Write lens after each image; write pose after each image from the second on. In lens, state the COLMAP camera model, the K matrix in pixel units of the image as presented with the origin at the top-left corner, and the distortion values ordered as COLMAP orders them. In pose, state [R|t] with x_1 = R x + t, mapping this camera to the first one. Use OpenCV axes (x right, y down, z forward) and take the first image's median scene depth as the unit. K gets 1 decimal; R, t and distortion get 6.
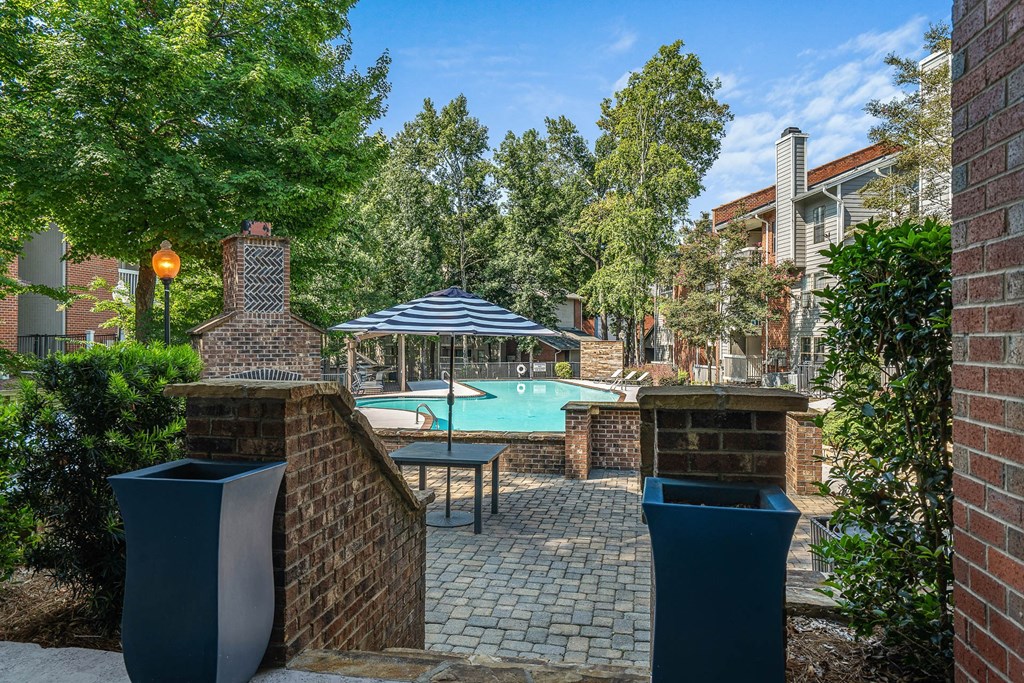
lens RADIAL K [[678.7, 0, 491.5], [0, 678.7, 338.0], [0, 0, 1]] dist [0.023316, -0.003900]
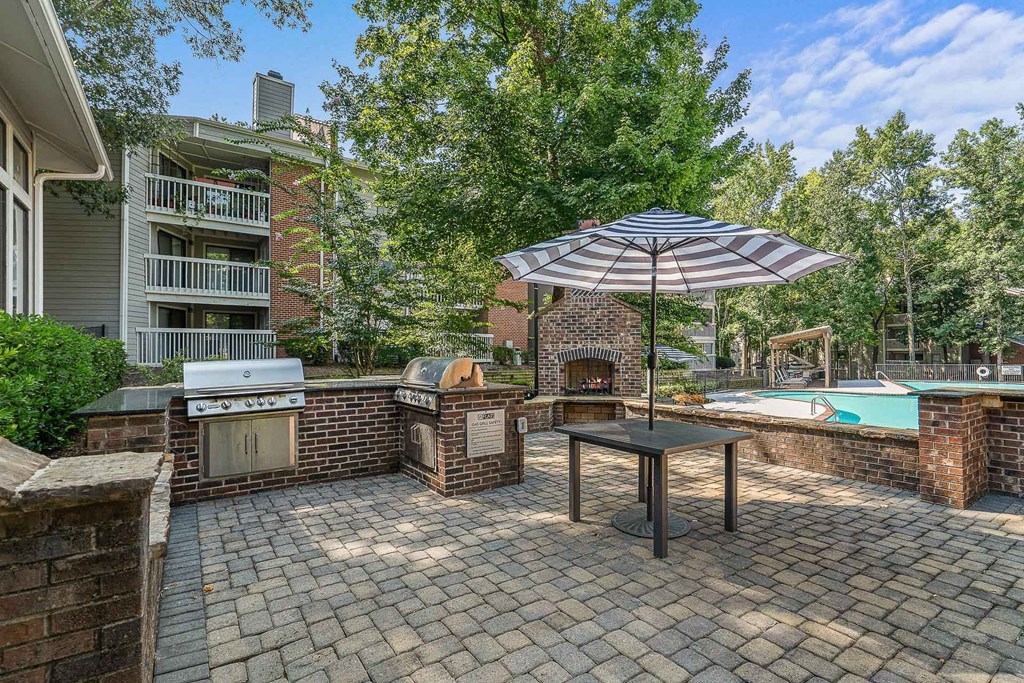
lens RADIAL K [[473.7, 0, 513.4], [0, 473.7, 341.1], [0, 0, 1]] dist [-0.005149, 0.001376]
pose [[0.724260, -0.019047, -0.689264, 0.026303], [0.008559, 0.999790, -0.018635, 0.010920], [0.689474, 0.007597, 0.724270, 0.074224]]
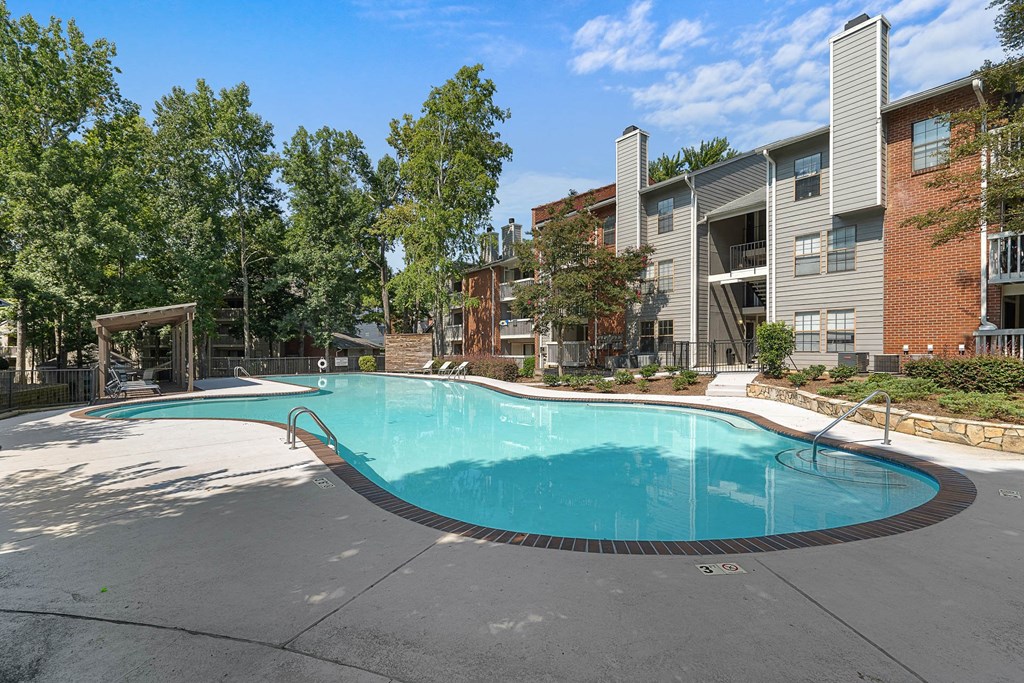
lens RADIAL K [[473.7, 0, 509.9], [0, 473.7, 353.7], [0, 0, 1]] dist [-0.005149, 0.001376]
pose [[0.870020, -0.011365, 0.492885, -0.065245], [0.004446, 0.999874, 0.015206, 0.024198], [-0.492996, -0.011039, 0.869961, 0.293471]]
